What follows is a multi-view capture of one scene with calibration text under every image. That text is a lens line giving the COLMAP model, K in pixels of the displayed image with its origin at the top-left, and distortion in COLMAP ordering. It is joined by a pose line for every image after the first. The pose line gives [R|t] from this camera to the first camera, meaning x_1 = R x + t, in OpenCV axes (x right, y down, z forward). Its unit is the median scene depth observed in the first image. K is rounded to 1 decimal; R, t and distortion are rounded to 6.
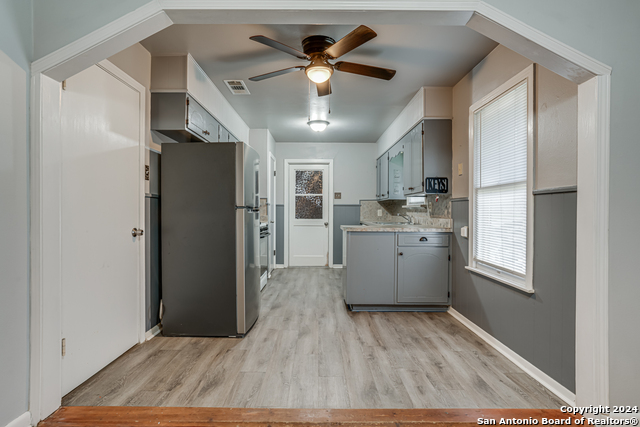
lens RADIAL K [[331.5, 0, 316.1], [0, 331.5, 212.2], [0, 0, 1]] dist [-0.049854, 0.000154]
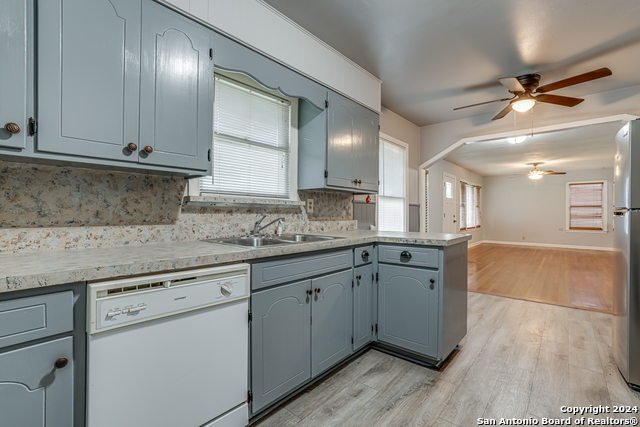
lens RADIAL K [[285.1, 0, 320.0], [0, 285.1, 213.5], [0, 0, 1]] dist [-0.059559, 0.024292]
pose [[-0.751918, -0.006399, 0.659225, -0.044565], [-0.005221, 0.999979, 0.003752, -0.001782], [-0.659236, -0.000620, -0.751936, 0.971389]]
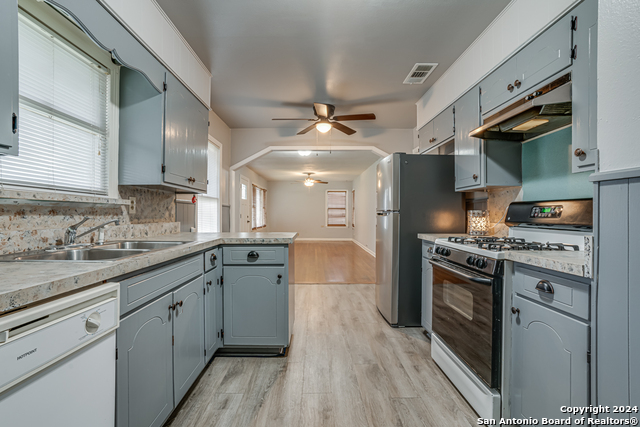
lens RADIAL K [[290.9, 0, 310.9], [0, 290.9, 215.7], [0, 0, 1]] dist [-0.024019, 0.000620]
pose [[-0.999964, -0.005370, 0.006525, 0.024704], [-0.005330, 0.999967, 0.006158, -0.002298], [-0.006558, 0.006123, -0.999960, 1.006759]]
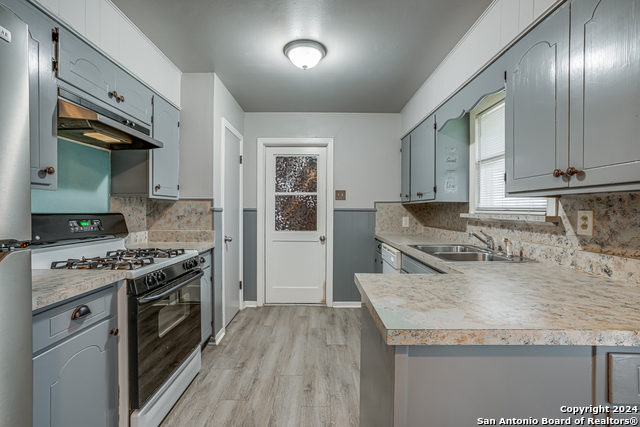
lens RADIAL K [[285.1, 0, 320.0], [0, 285.1, 213.5], [0, 0, 1]] dist [-0.059559, 0.024292]
pose [[0.999945, 0.002946, 0.010044, 0.020743], [-0.003051, 0.999941, 0.010470, -0.020339], [-0.010012, -0.010500, 0.999895, 0.460848]]
